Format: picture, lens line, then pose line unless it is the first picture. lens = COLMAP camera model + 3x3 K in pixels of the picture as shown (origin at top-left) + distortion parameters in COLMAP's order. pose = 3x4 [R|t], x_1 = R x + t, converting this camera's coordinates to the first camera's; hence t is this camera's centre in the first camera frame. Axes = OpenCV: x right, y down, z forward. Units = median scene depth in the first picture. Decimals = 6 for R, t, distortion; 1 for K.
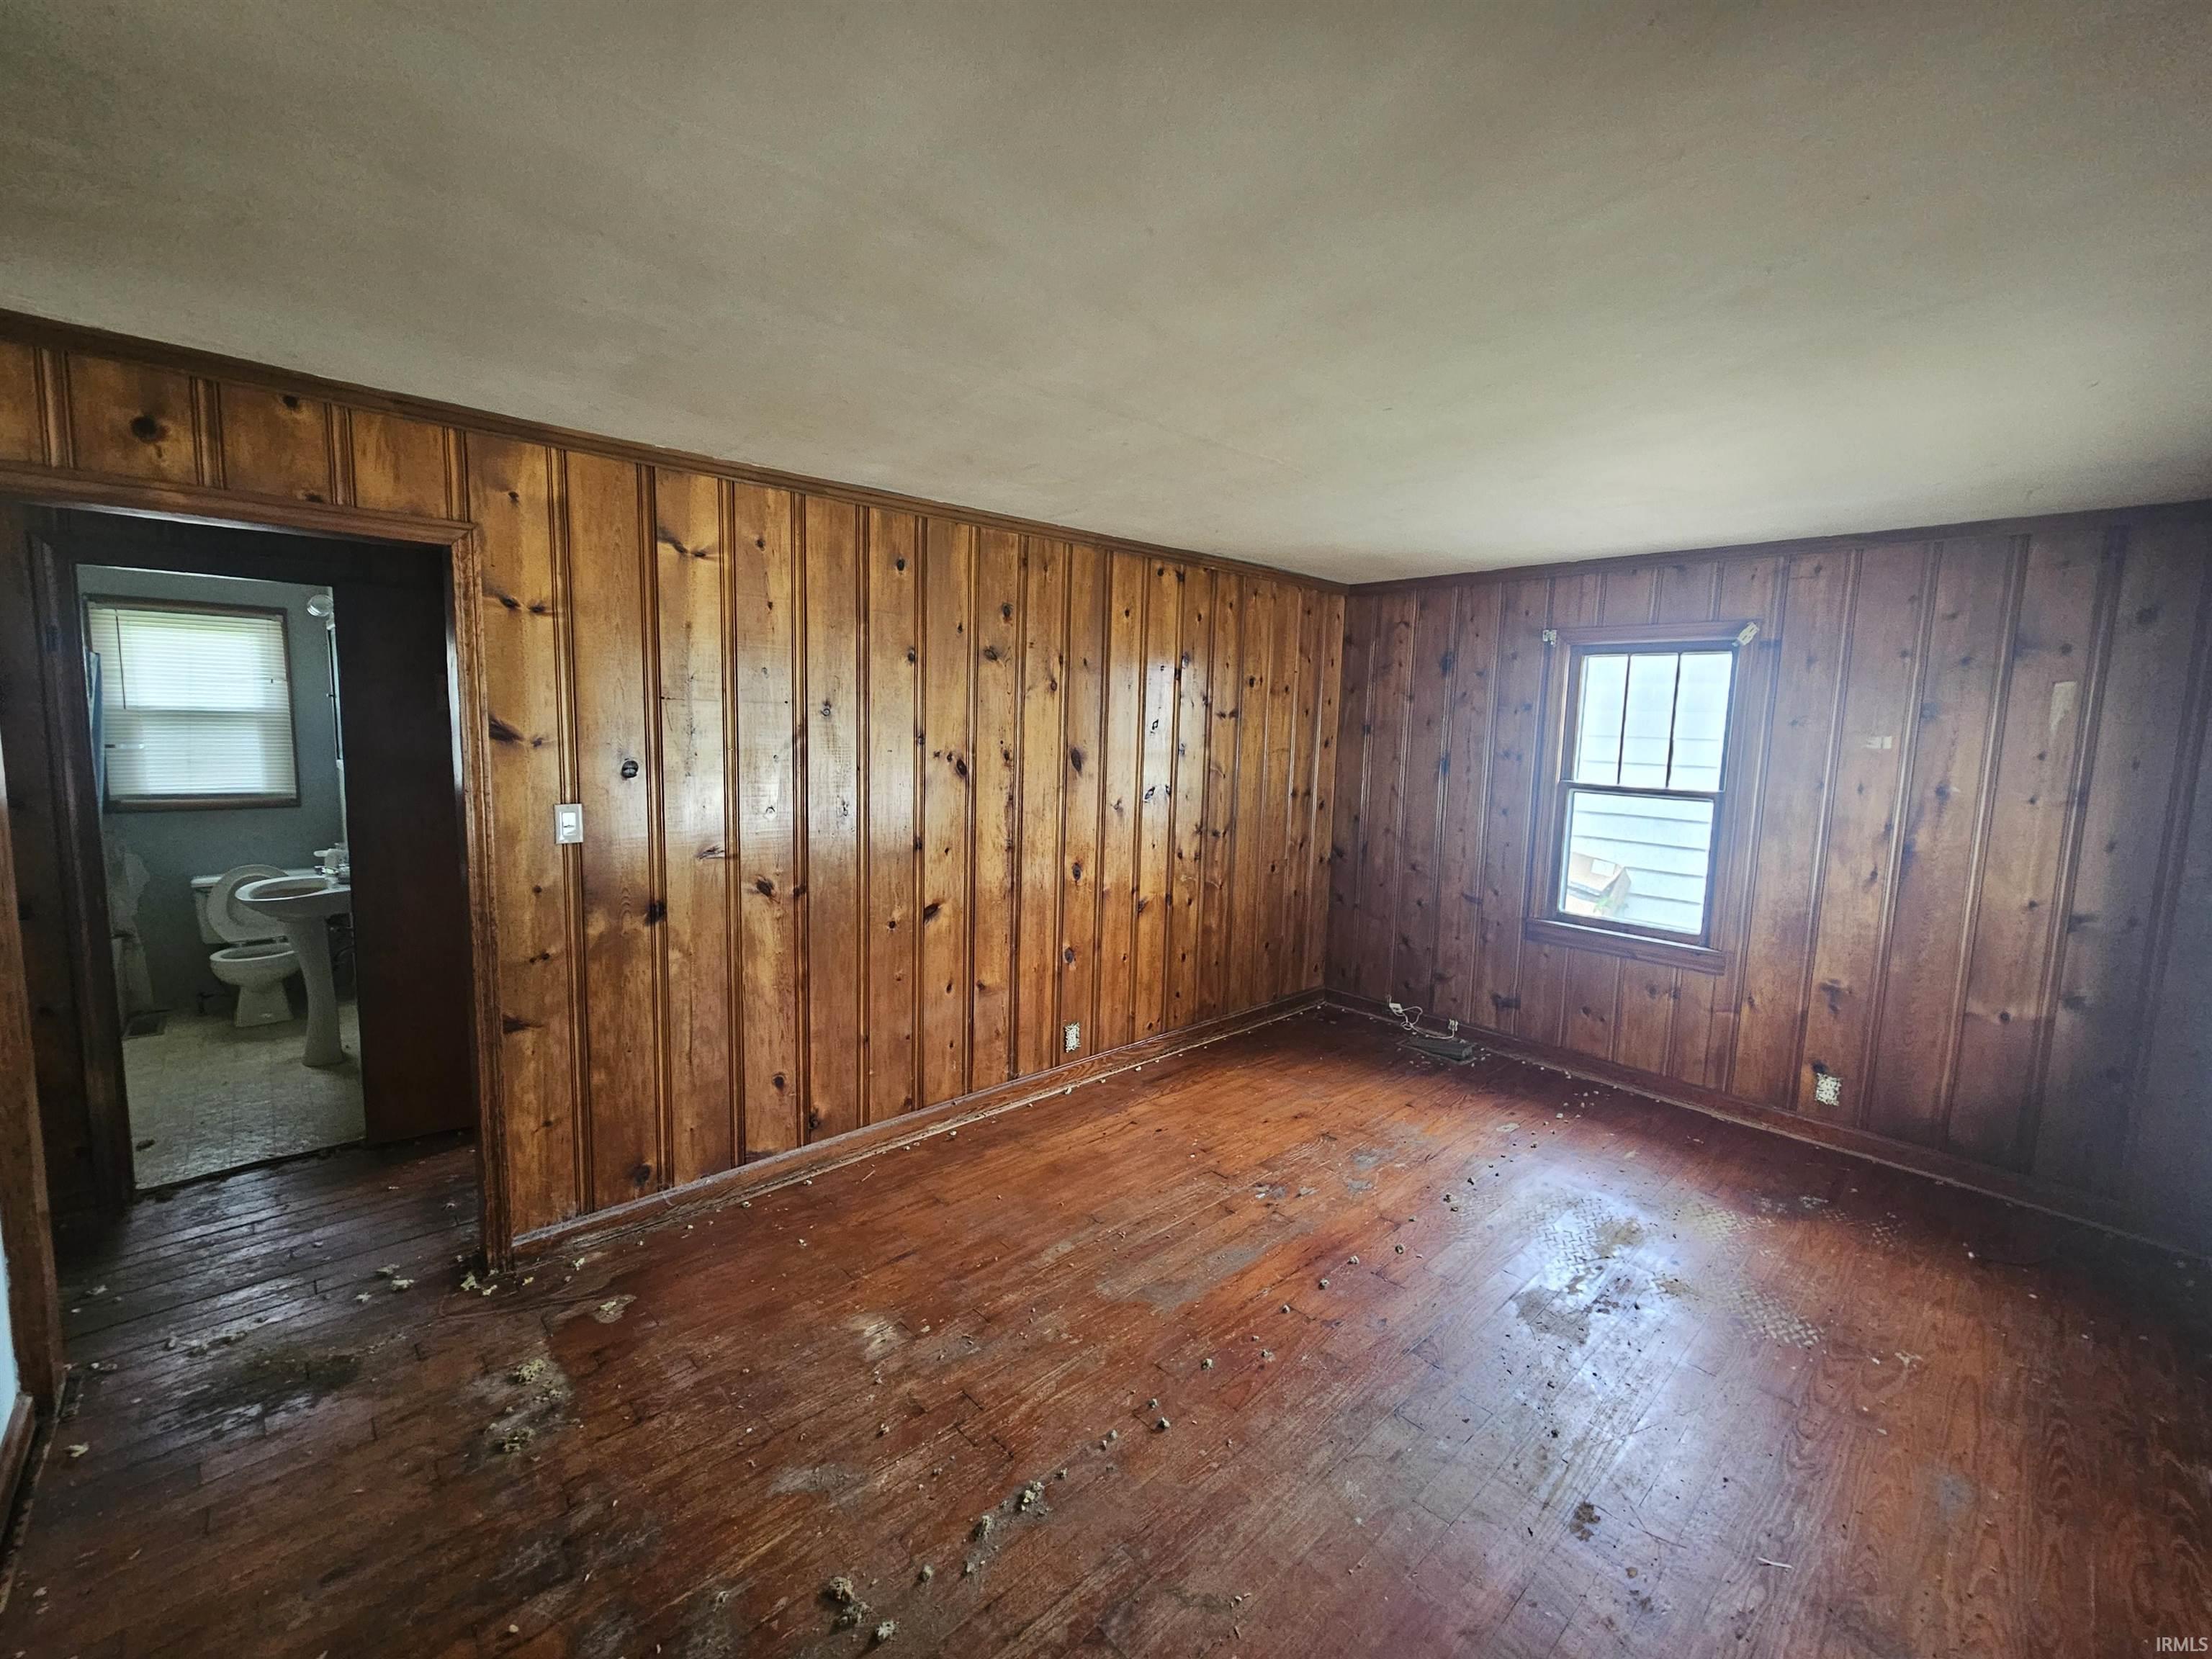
lens RADIAL K [[908.9, 0, 1112.1], [0, 908.9, 815.2], [0, 0, 1]] dist [0.003006, 0.000124]
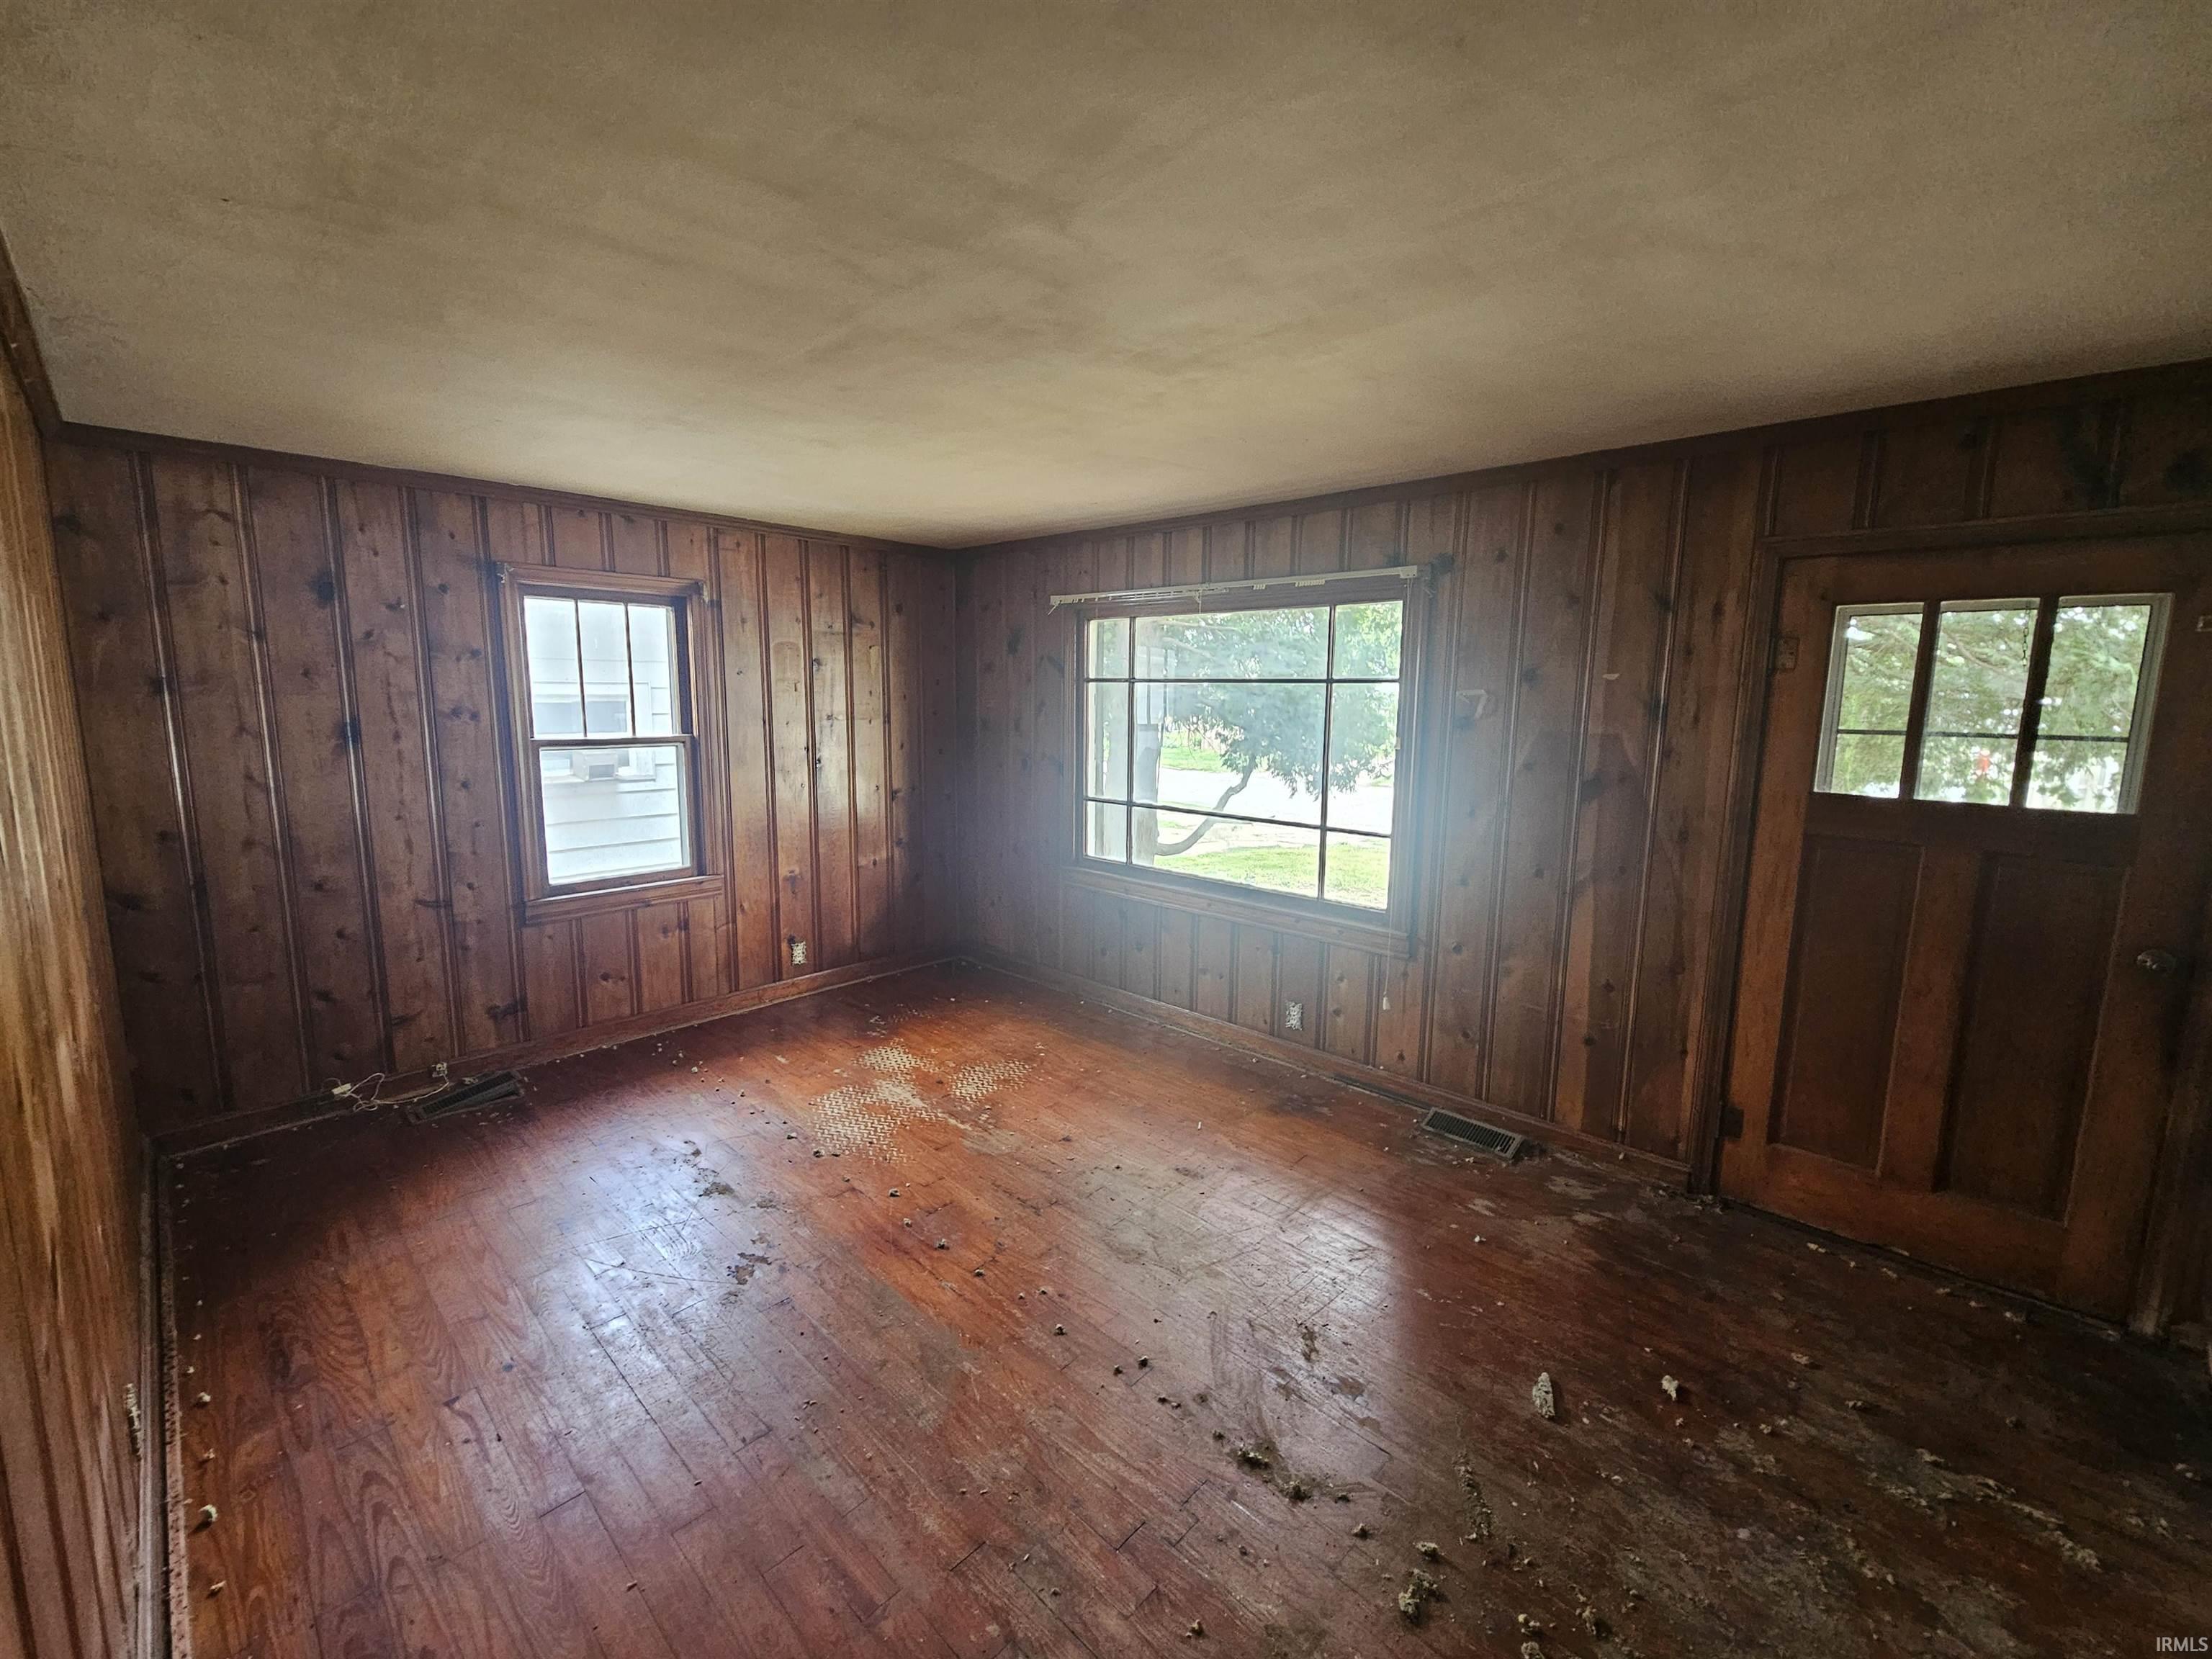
lens RADIAL K [[910.0, 0, 1116.5], [0, 910.0, 819.2], [0, 0, 1]] dist [0.002795, 0.000071]
pose [[-0.061895, -0.169030, 0.983665, -0.460561], [0.096400, 0.979935, 0.174455, -0.067575], [-0.993416, 0.105623, -0.044359, 0.537182]]
